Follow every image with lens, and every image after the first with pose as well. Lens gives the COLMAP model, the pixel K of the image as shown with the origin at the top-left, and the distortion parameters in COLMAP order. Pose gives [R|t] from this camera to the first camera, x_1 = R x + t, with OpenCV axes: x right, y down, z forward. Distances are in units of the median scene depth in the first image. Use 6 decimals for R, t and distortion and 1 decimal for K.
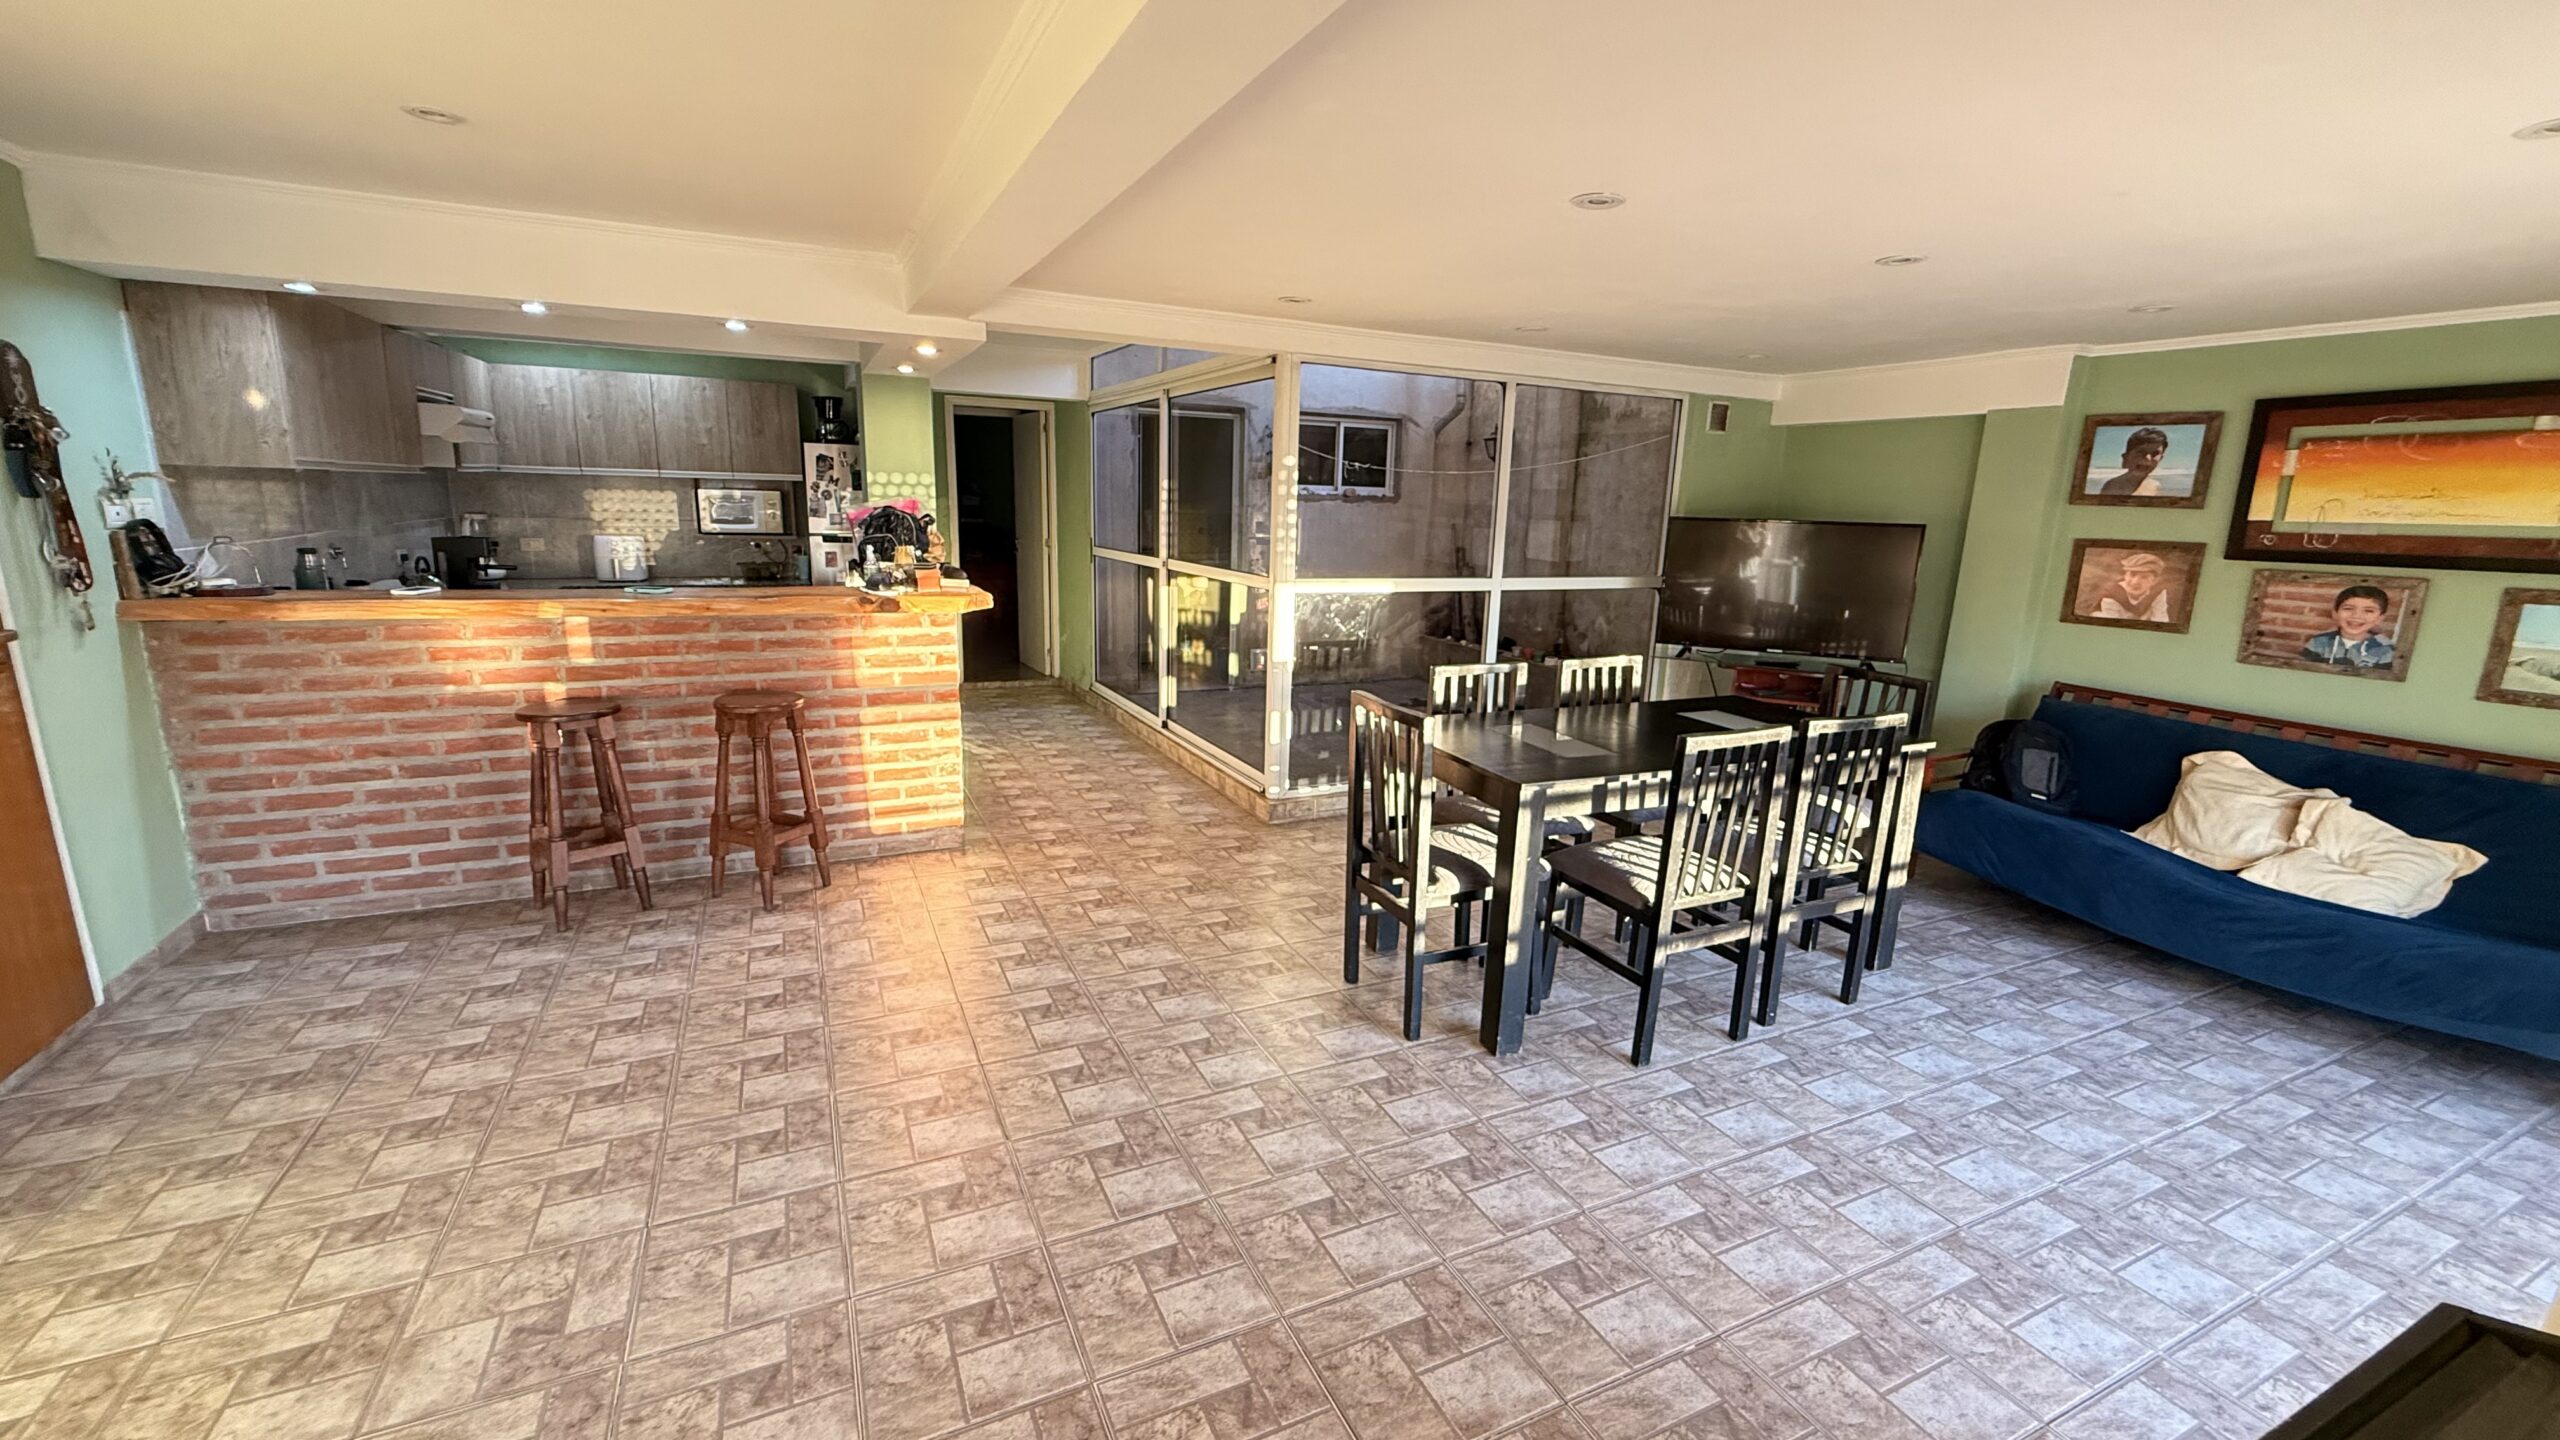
lens RADIAL K [[1018.2, 0, 1276.3], [0, 1018.2, 719.0], [0, 0, 1]] dist [-0.000668, 0.000350]
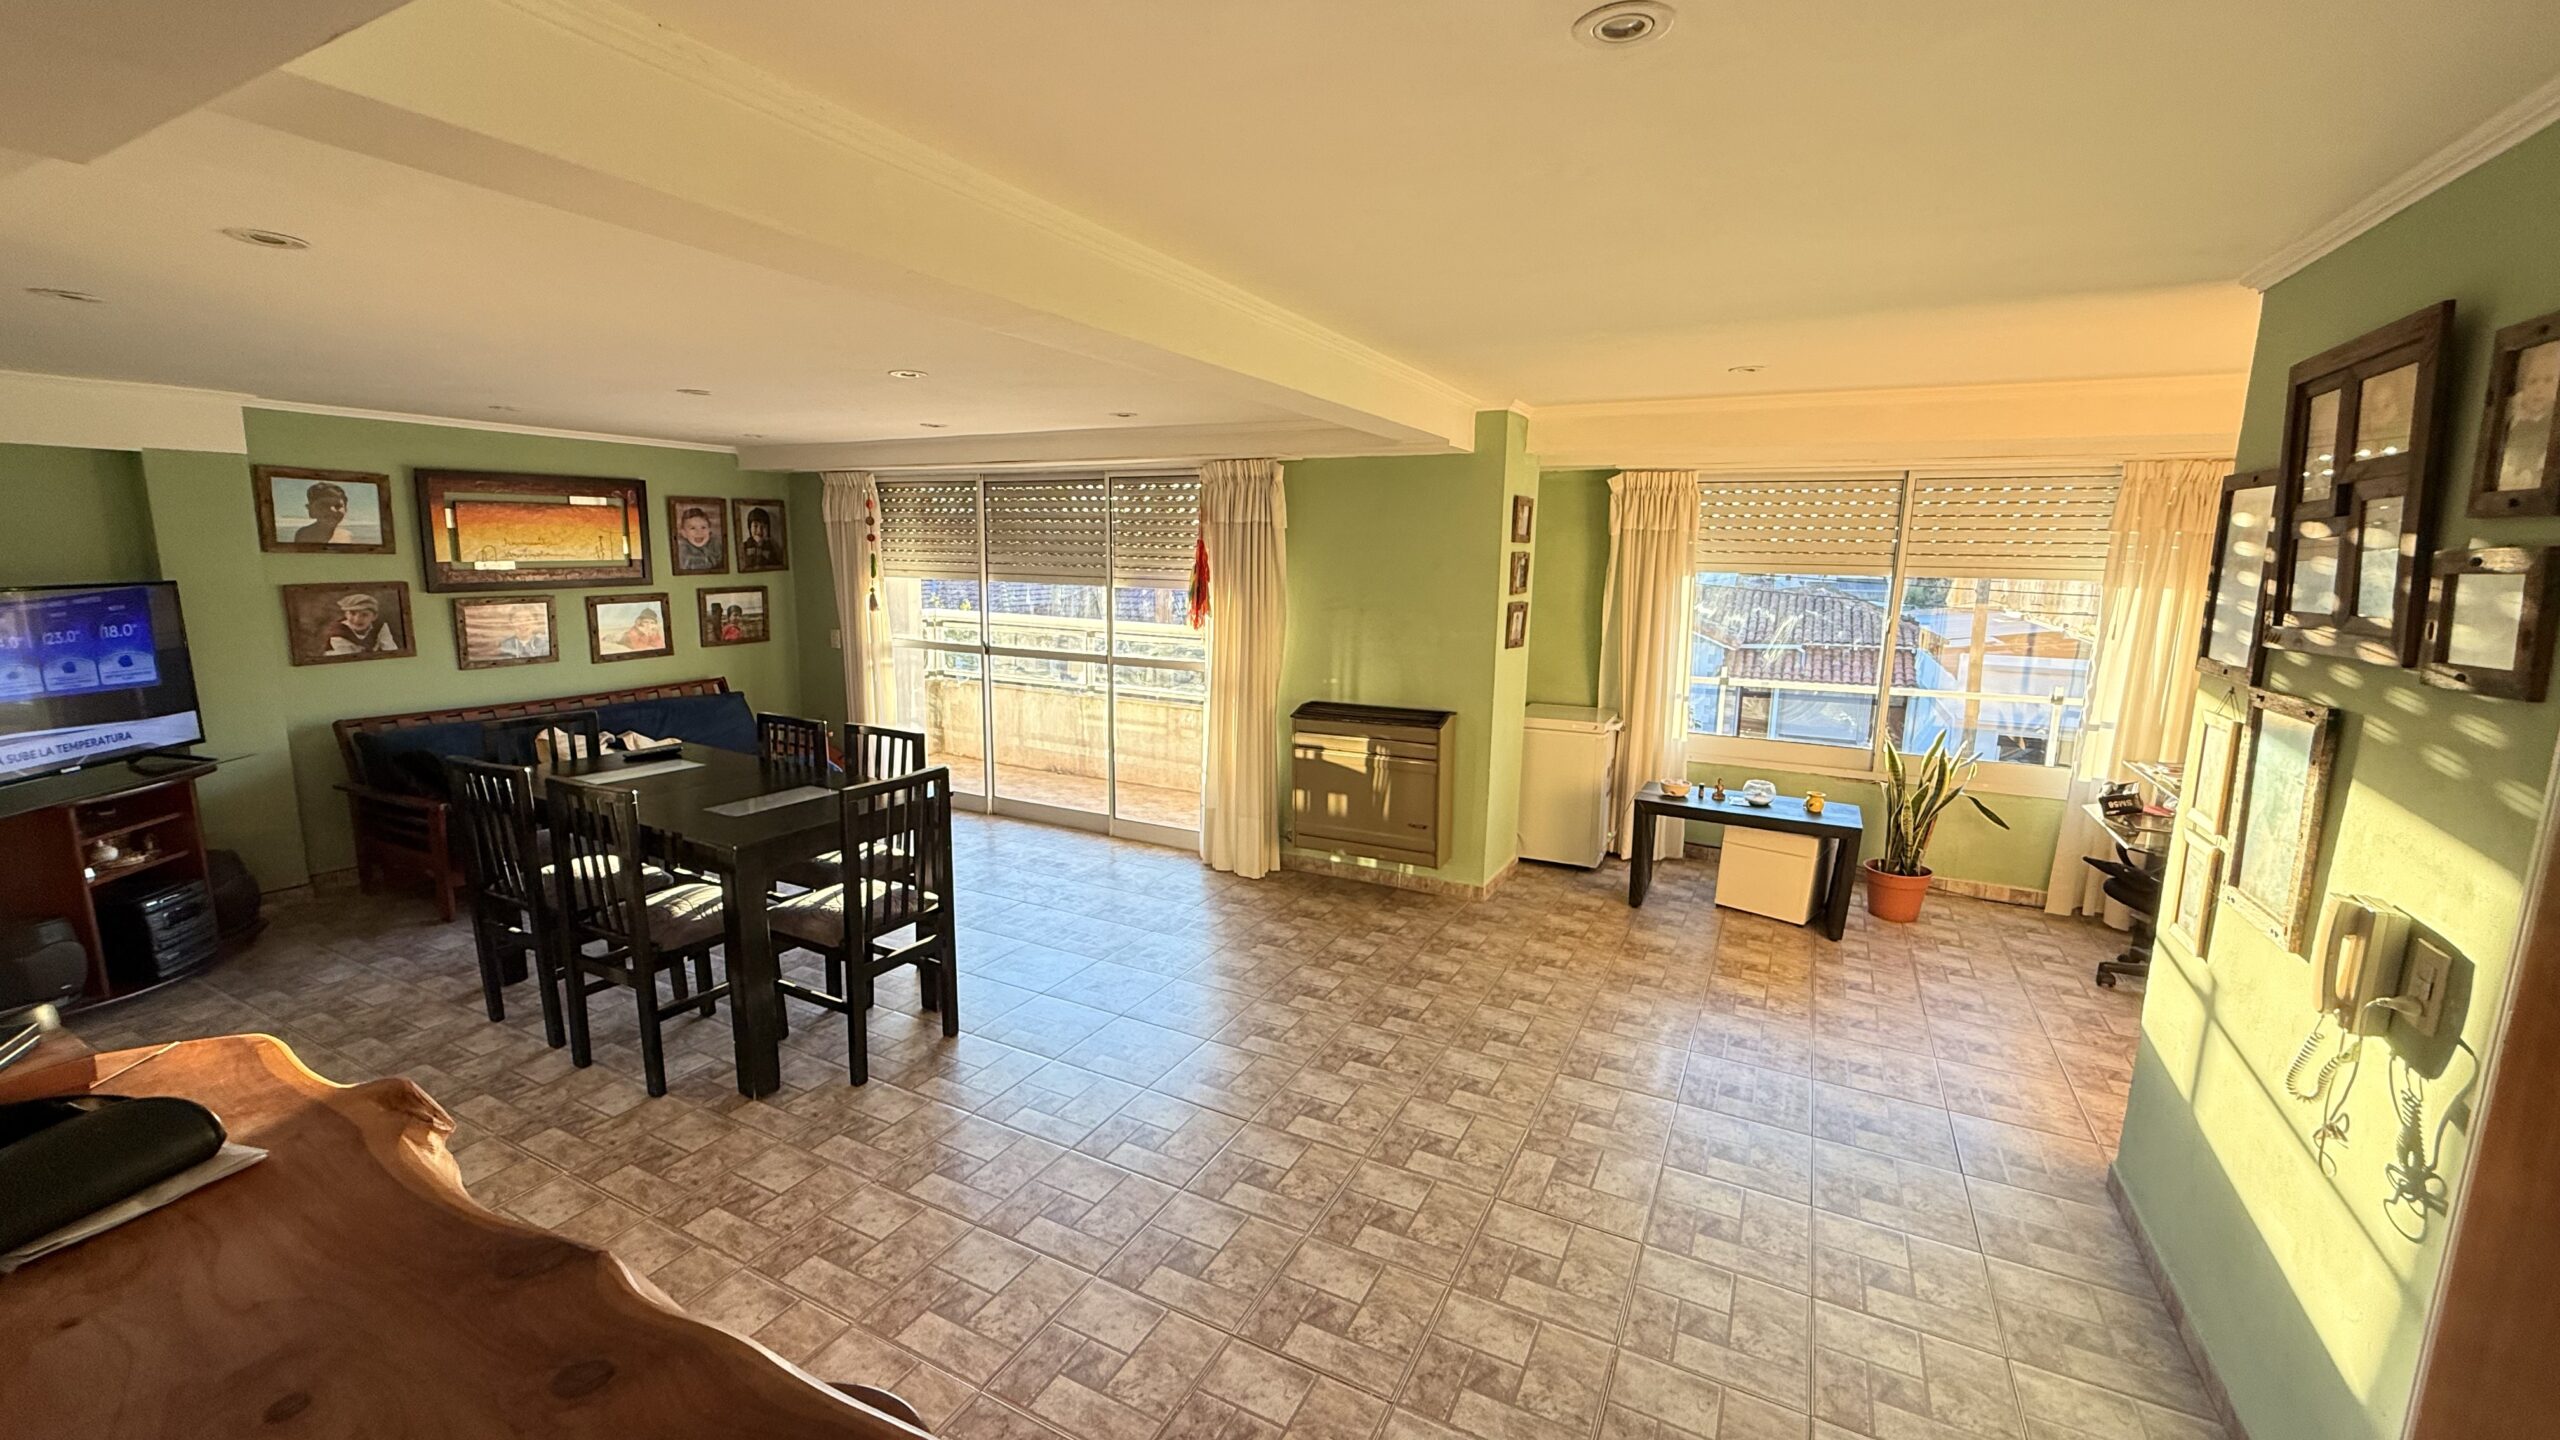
lens RADIAL K [[1018.2, 0, 1276.3], [0, 1018.2, 719.0], [0, 0, 1]] dist [-0.000668, 0.000350]
pose [[-0.598056, -0.171511, 0.782887, -0.740985], [0.139270, 0.939732, 0.312261, -0.272095], [-0.789261, 0.295782, -0.538126, 0.947982]]
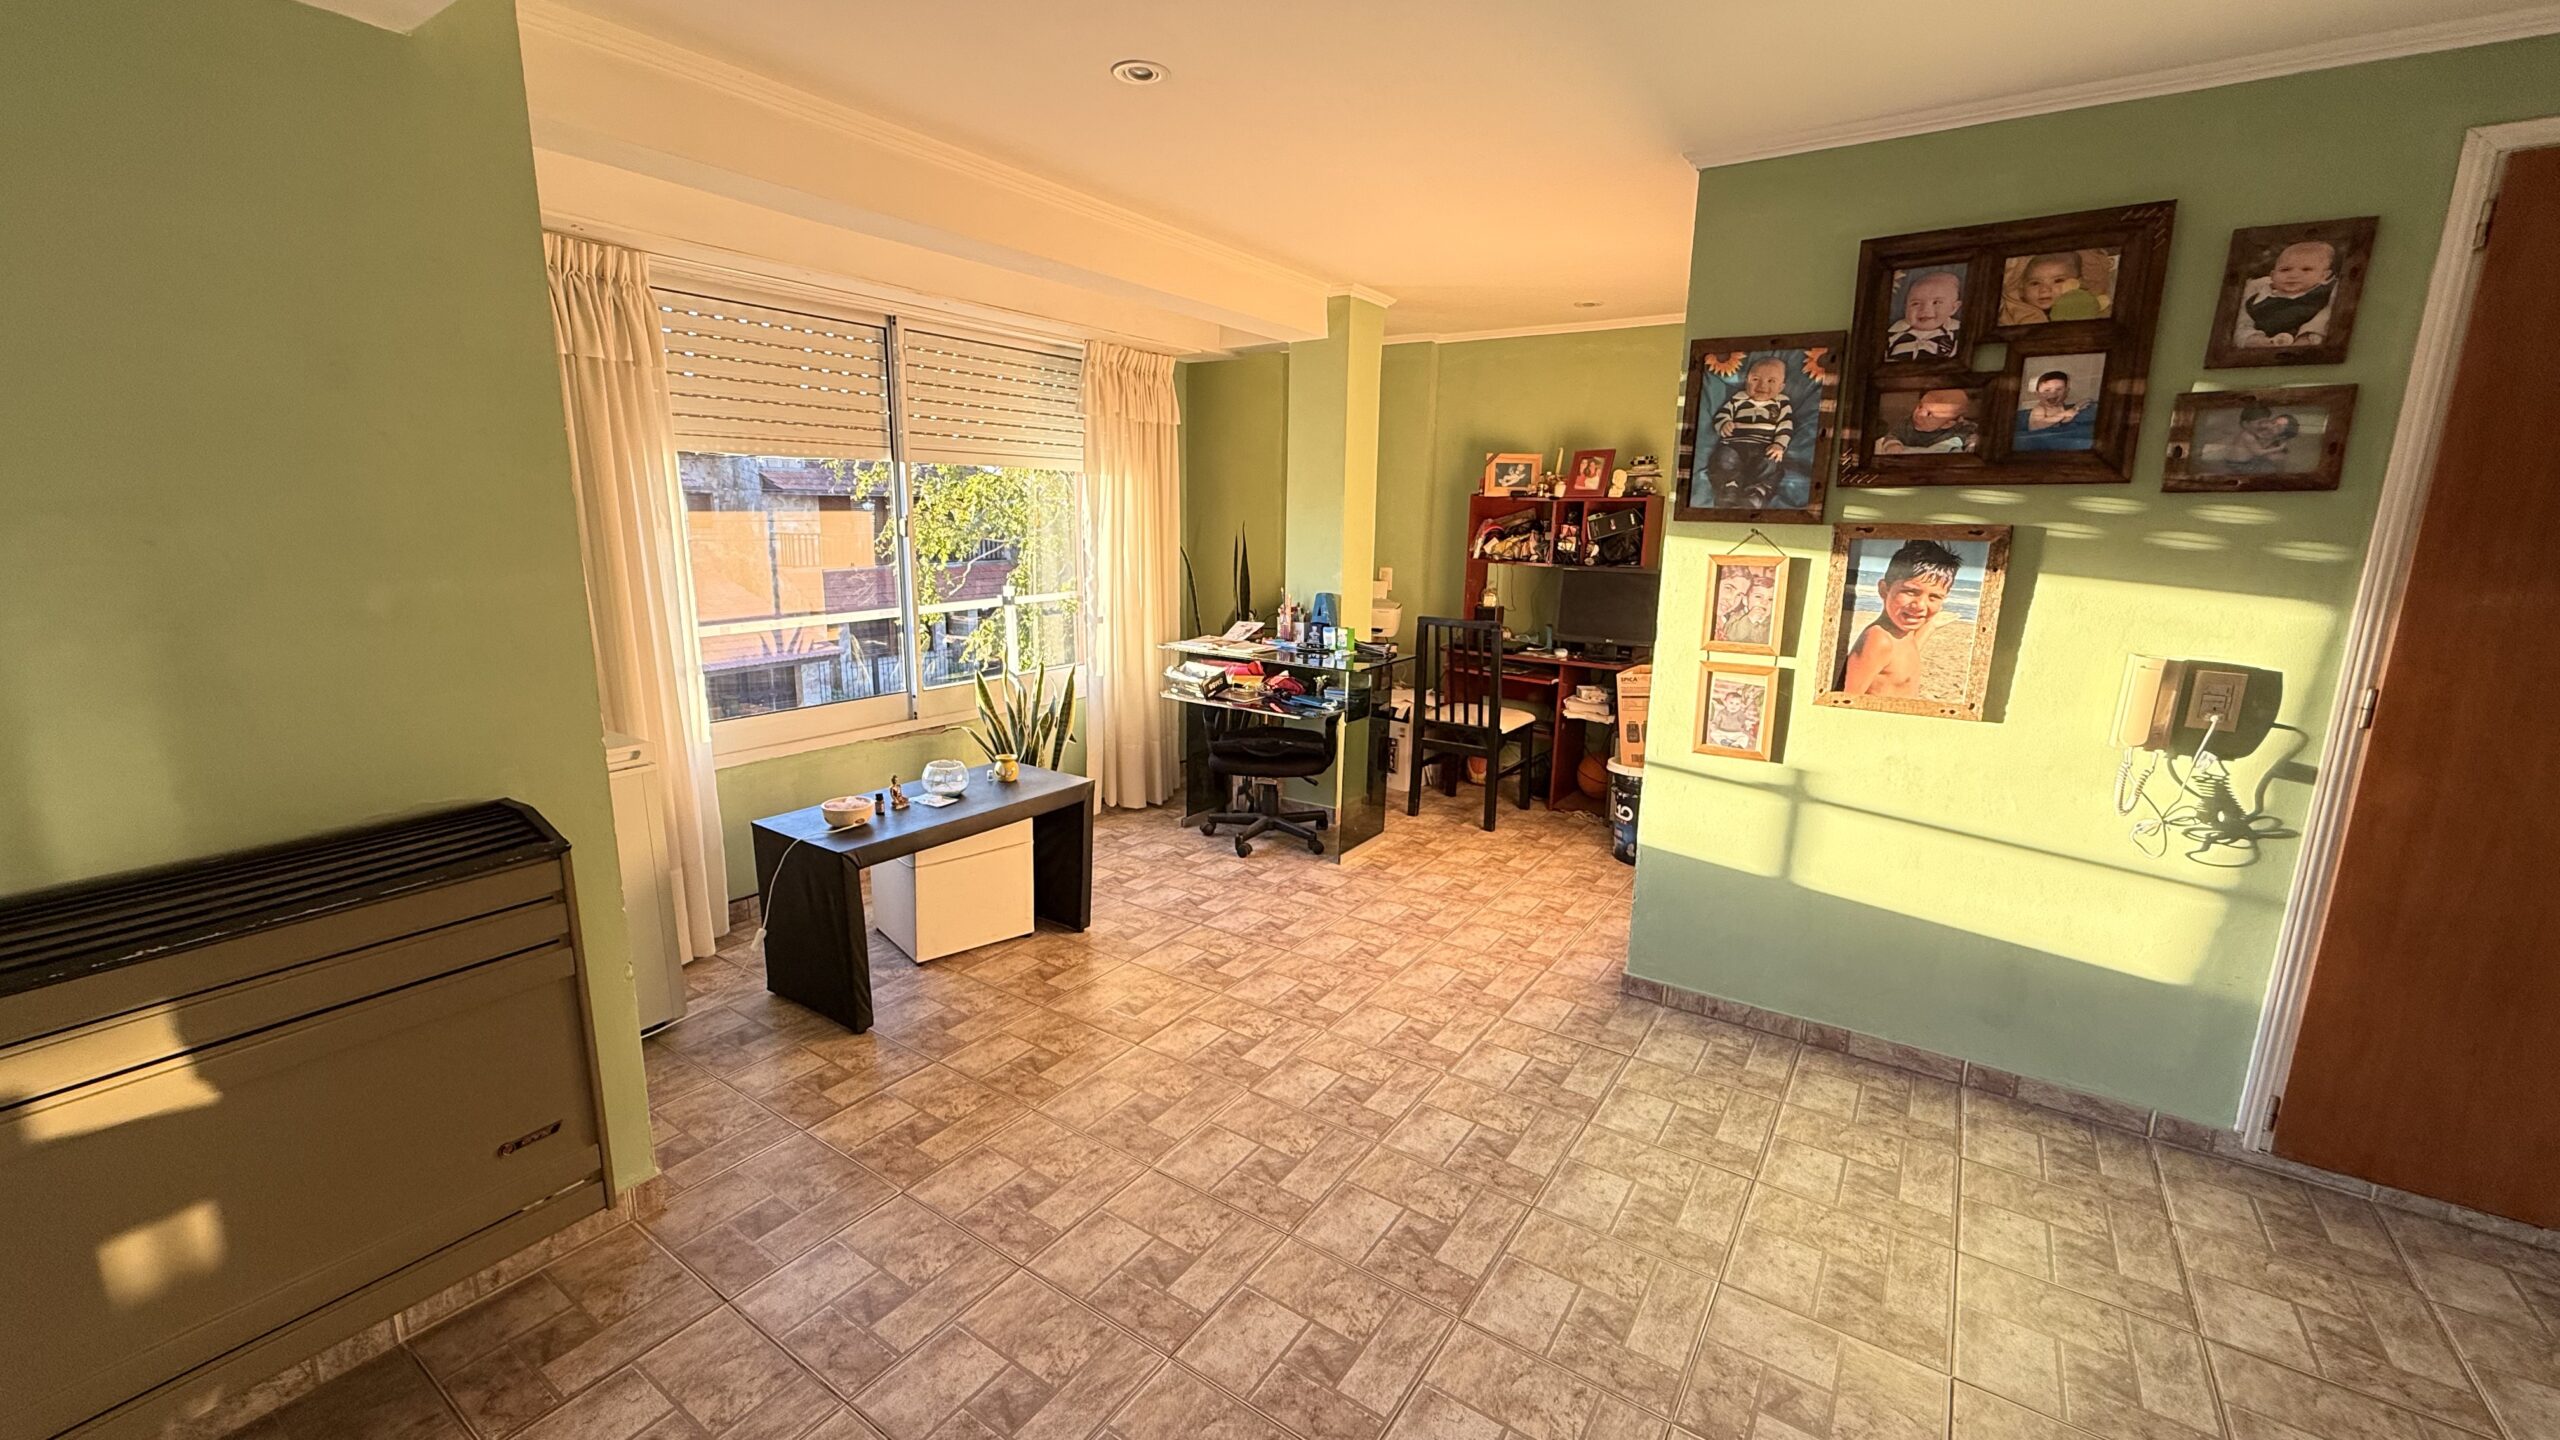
lens RADIAL K [[1015.3, 0, 1273.3], [0, 1015.3, 719.0], [0, 0, 1]] dist [-0.001077, 0.000254]
pose [[-0.864273, 0.061058, -0.499303, 0.040982], [-0.147151, 0.918496, 0.367030, -0.108154], [0.481018, 0.390687, -0.784847, 0.605024]]
